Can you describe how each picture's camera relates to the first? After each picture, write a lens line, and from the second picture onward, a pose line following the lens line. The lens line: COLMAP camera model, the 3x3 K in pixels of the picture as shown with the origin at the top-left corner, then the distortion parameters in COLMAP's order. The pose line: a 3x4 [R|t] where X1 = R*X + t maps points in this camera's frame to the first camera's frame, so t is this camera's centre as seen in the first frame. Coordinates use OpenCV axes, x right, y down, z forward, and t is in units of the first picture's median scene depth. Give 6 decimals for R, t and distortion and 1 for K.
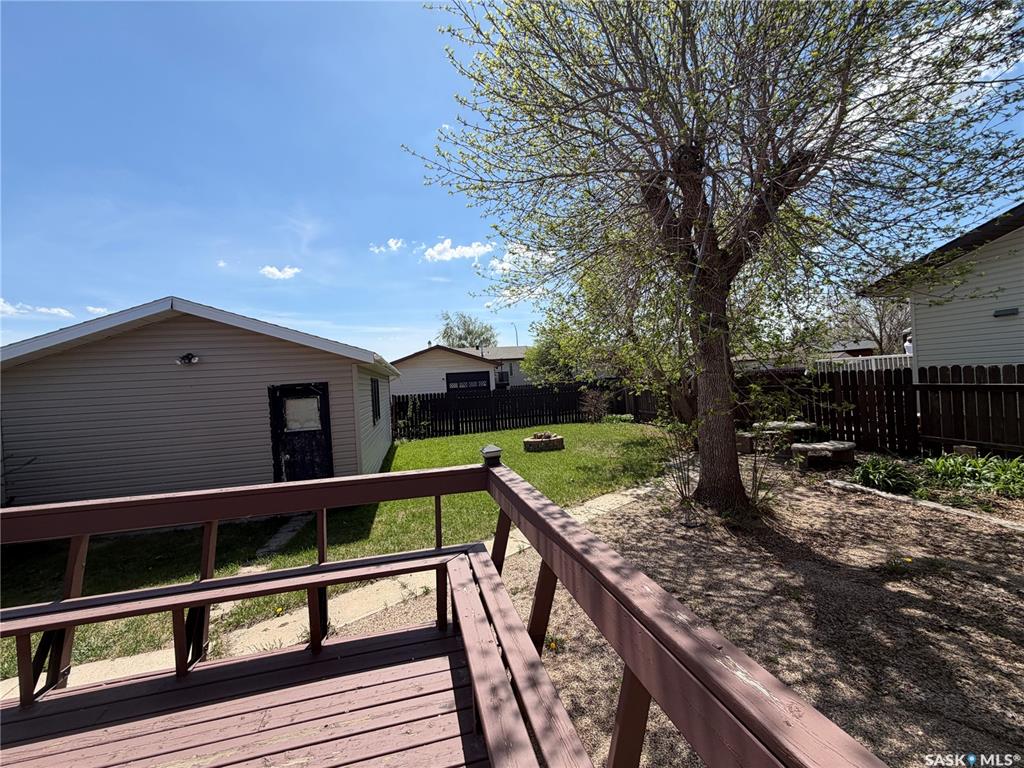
lens RADIAL K [[409.5, 0, 511.7], [0, 409.5, 382.9], [0, 0, 1]] dist [-0.000327, 0.000183]
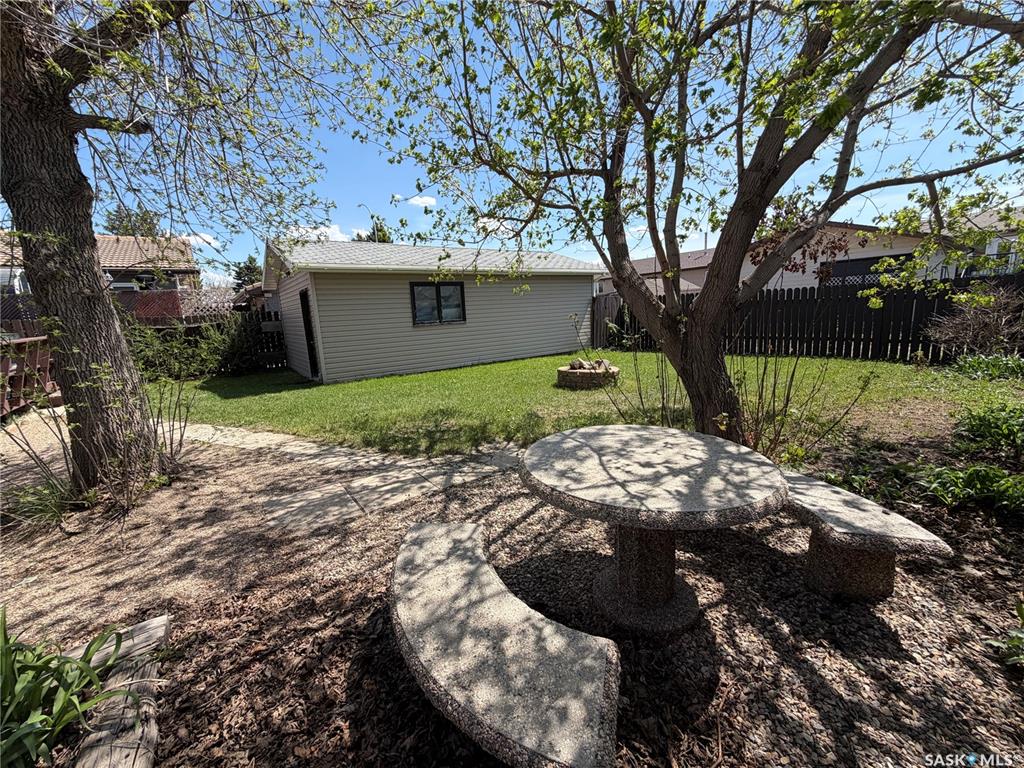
lens RADIAL K [[409.5, 0, 509.4], [0, 409.5, 388.6], [0, 0, 1]] dist [-0.000327, 0.000183]
pose [[0.375446, 0.212268, -0.902210, 1.293408], [0.027671, 0.970420, 0.239831, 0.007802], [0.926431, -0.115008, 0.358467, 1.336638]]
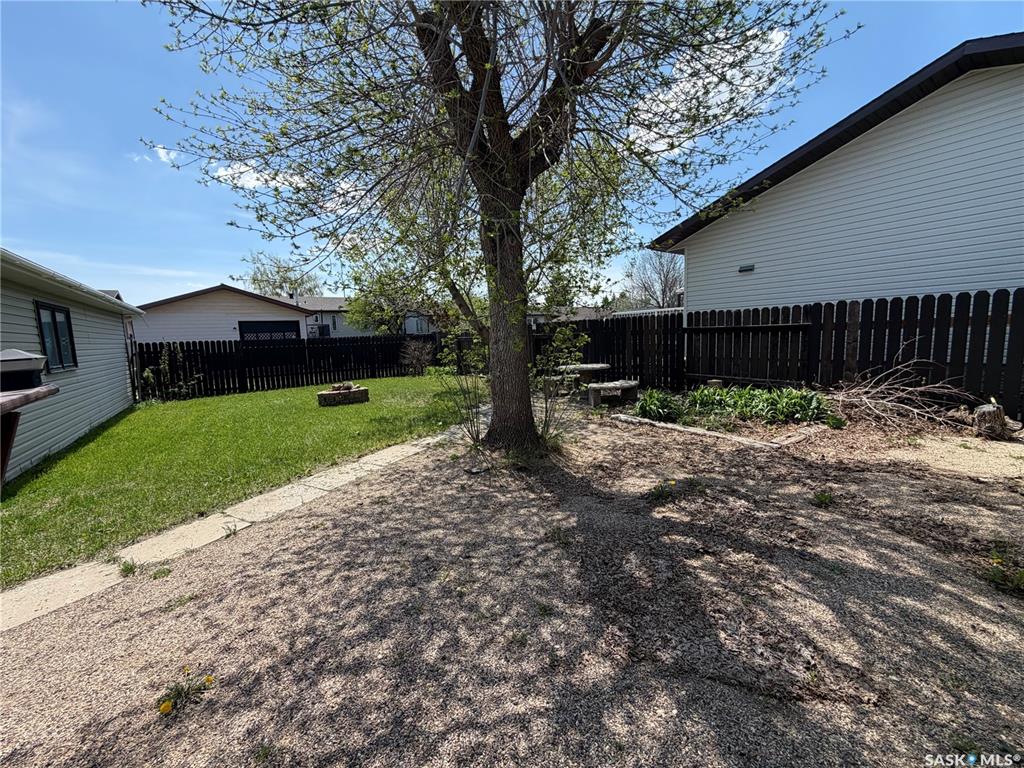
lens RADIAL K [[409.5, 0, 510.1], [0, 409.5, 381.2], [0, 0, 1]] dist [-0.000327, 0.000183]
pose [[0.928353, -0.022616, 0.371010, 0.169414], [-0.011701, 0.995874, 0.089986, 0.072273], [-0.371515, -0.087880, 0.924258, 0.176139]]
